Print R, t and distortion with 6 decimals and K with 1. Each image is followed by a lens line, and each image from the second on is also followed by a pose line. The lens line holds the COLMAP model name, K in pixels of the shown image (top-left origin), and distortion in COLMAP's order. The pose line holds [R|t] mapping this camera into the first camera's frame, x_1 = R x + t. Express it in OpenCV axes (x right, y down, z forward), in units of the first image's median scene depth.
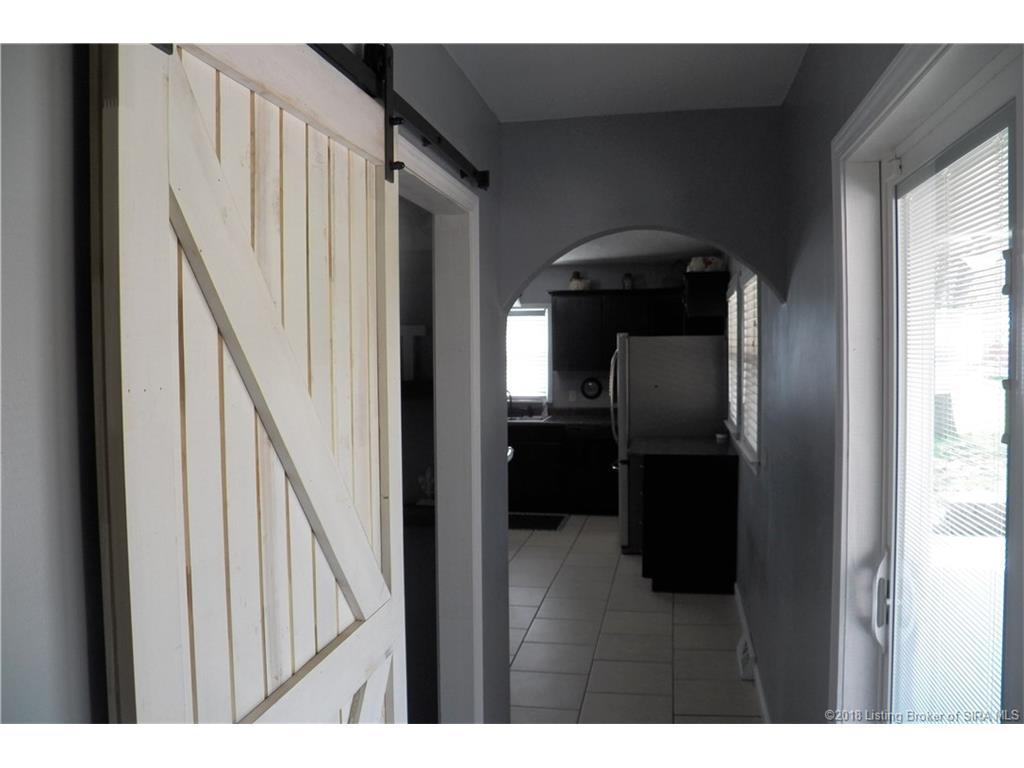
lens RADIAL K [[840.2, 0, 516.7], [0, 840.2, 384.8], [0, 0, 1]] dist [-0.131912, 0.090232]
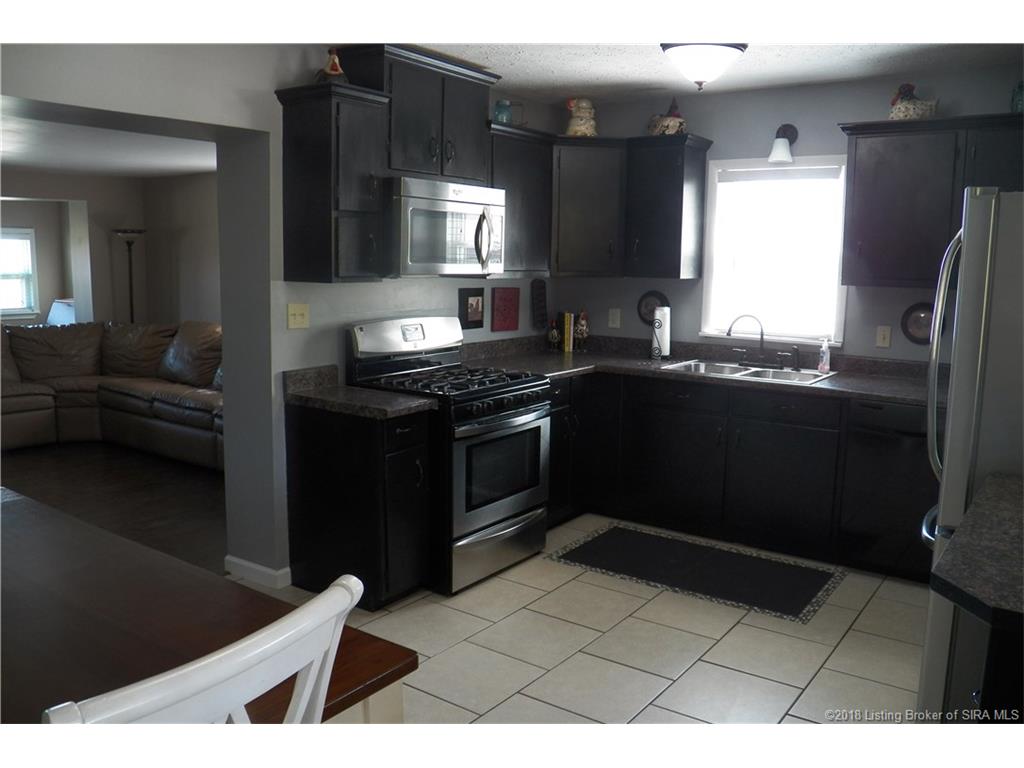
lens RADIAL K [[840.2, 0, 505.1], [0, 840.2, 381.5], [0, 0, 1]] dist [-0.131912, 0.090232]
pose [[0.899173, 0.079900, -0.430238, 0.078293], [-0.036088, 0.993380, 0.109060, -0.005620], [0.436104, -0.082537, 0.896103, 0.462156]]
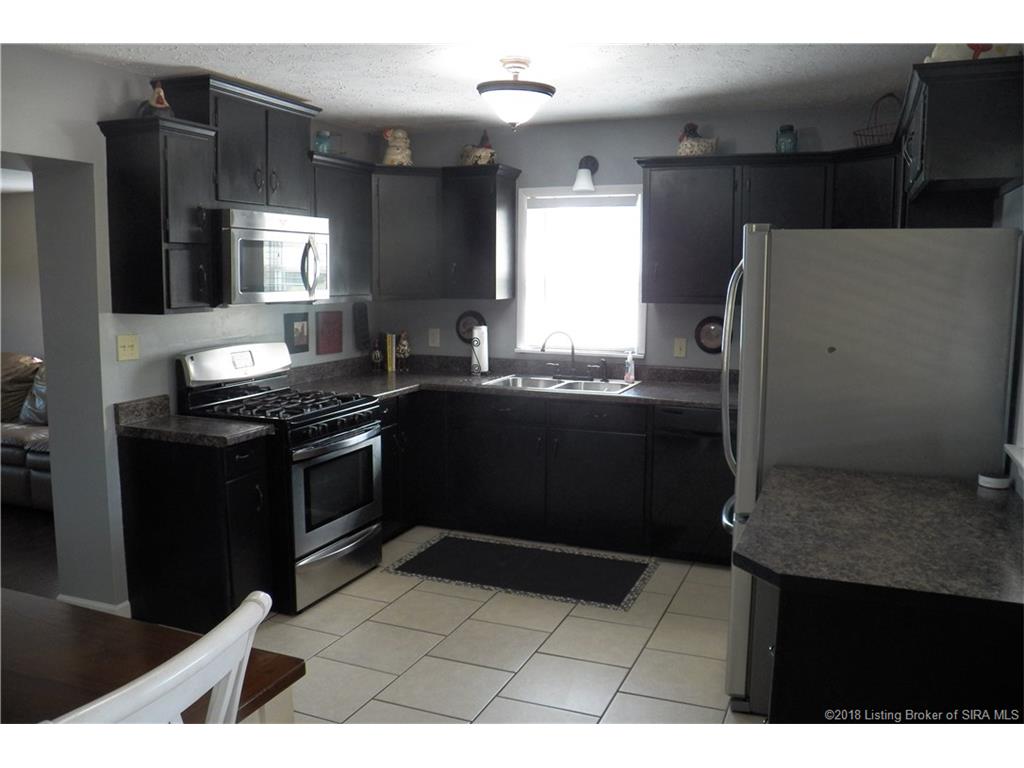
lens RADIAL K [[840.2, 0, 503.8], [0, 840.2, 377.2], [0, 0, 1]] dist [-0.131912, 0.090232]
pose [[0.975337, 0.034410, -0.218024, 0.075897], [-0.016715, 0.996452, 0.082489, -0.011597], [0.220089, -0.076810, 0.972451, 0.433339]]
